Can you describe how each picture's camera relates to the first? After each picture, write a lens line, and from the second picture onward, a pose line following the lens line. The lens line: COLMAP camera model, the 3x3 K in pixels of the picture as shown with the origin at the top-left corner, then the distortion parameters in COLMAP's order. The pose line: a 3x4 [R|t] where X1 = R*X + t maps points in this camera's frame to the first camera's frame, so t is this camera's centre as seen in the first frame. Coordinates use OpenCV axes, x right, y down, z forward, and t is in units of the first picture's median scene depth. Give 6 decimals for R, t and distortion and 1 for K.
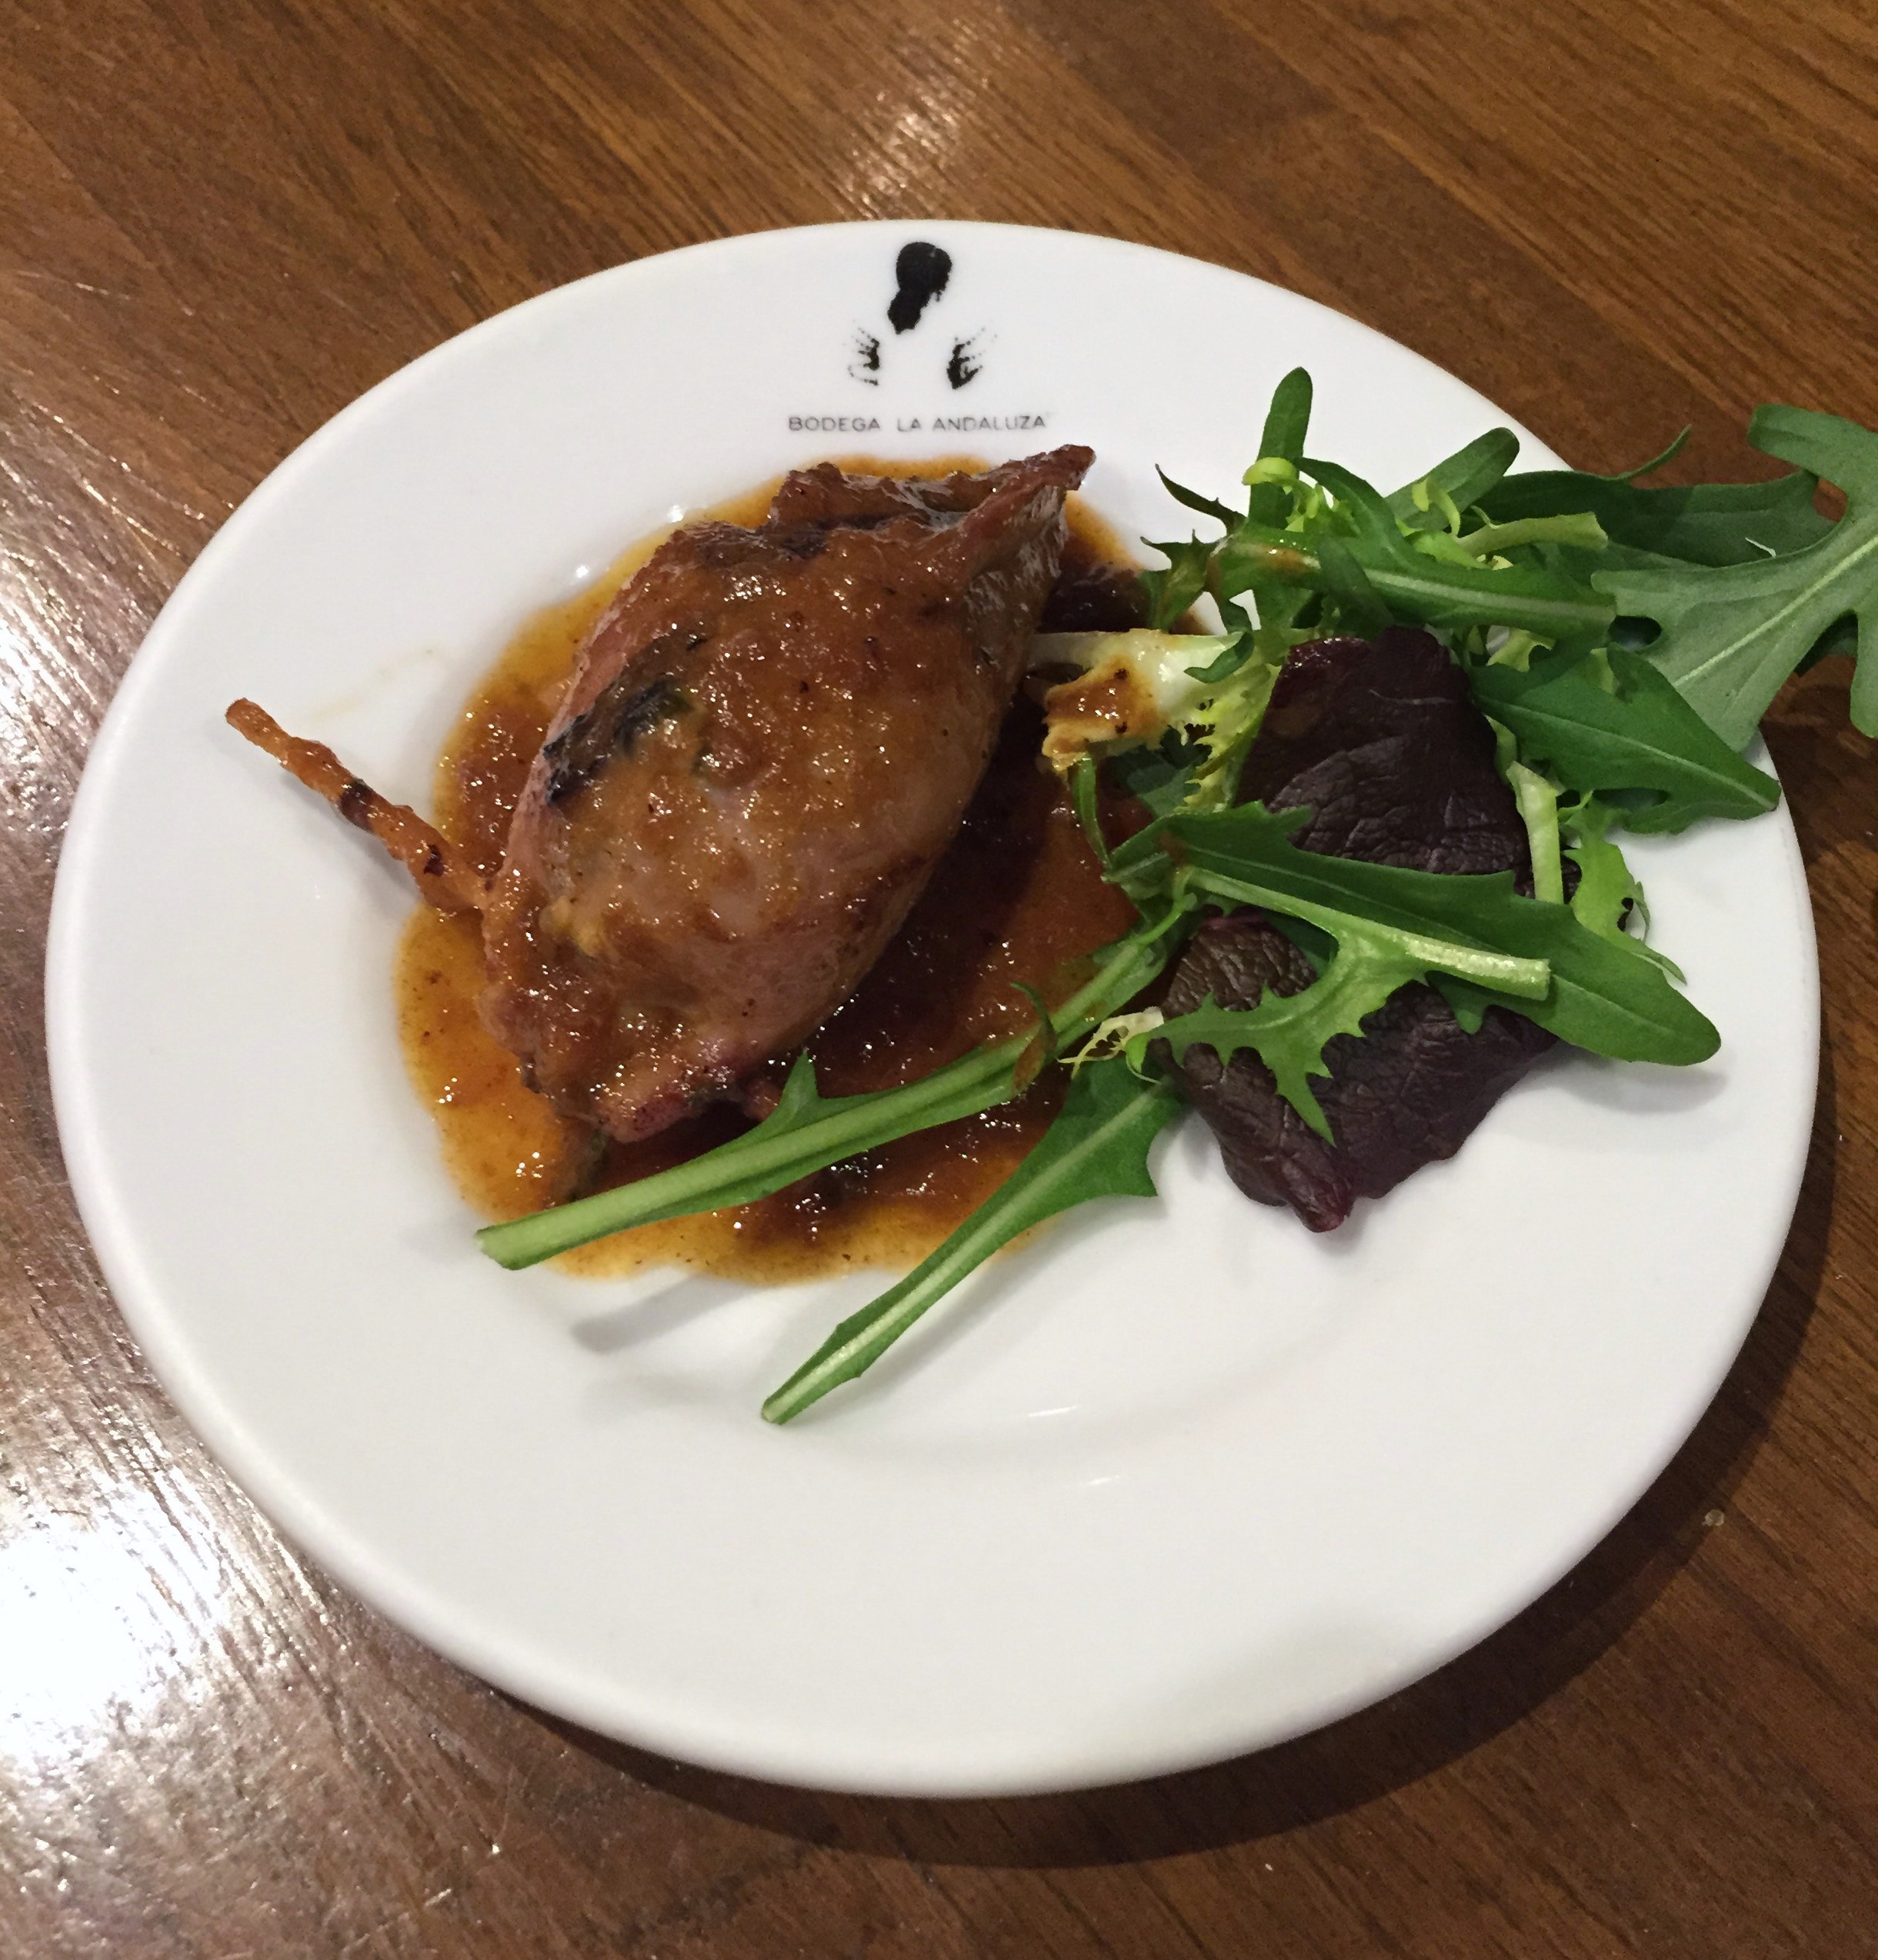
lens RADIAL K [[3439.3, 0, 939.0], [0, 3439.3, 980.0], [0, 0, 1]] dist [0.006792, -0.032967]
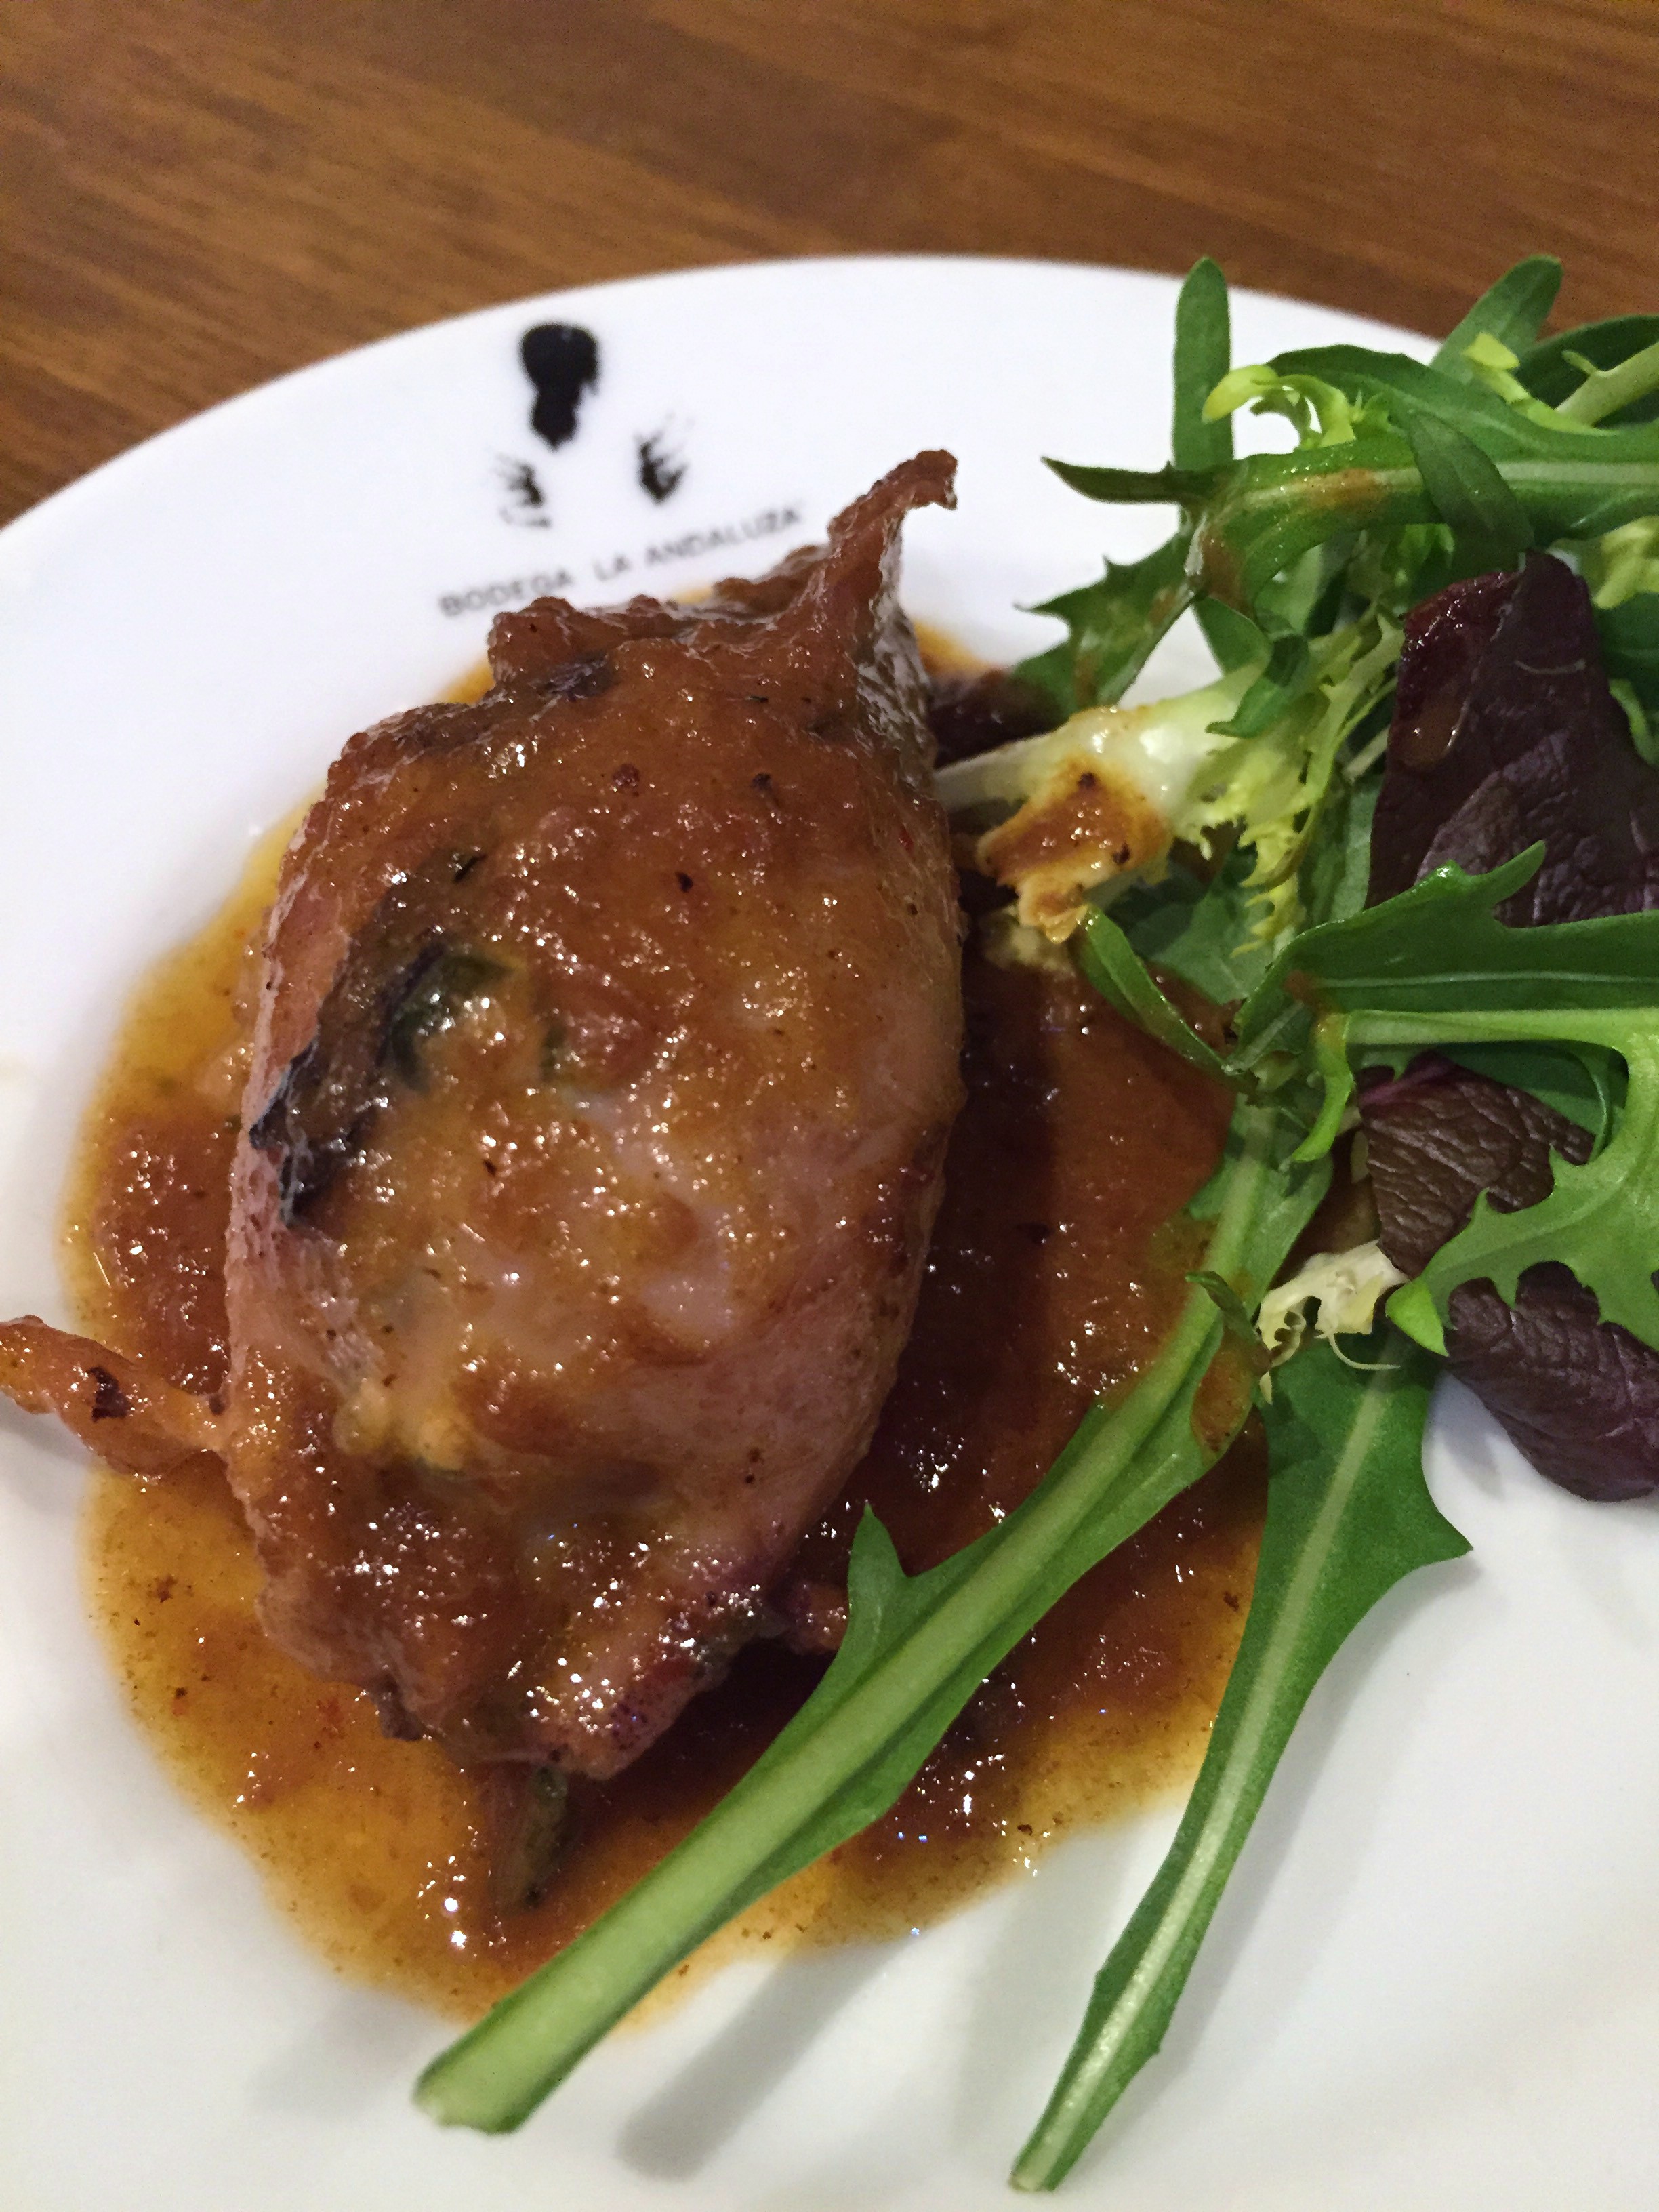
lens RADIAL K [[2291.3, 0, 829.5], [0, 2291.3, 1106.0], [0, 0, 1]] dist [0.068010, -0.251179]
pose [[0.937234, -0.291588, 0.191231, -0.095552], [0.308538, 0.948977, -0.065171, -0.018707], [-0.162471, 0.120082, 0.979379, 0.616295]]
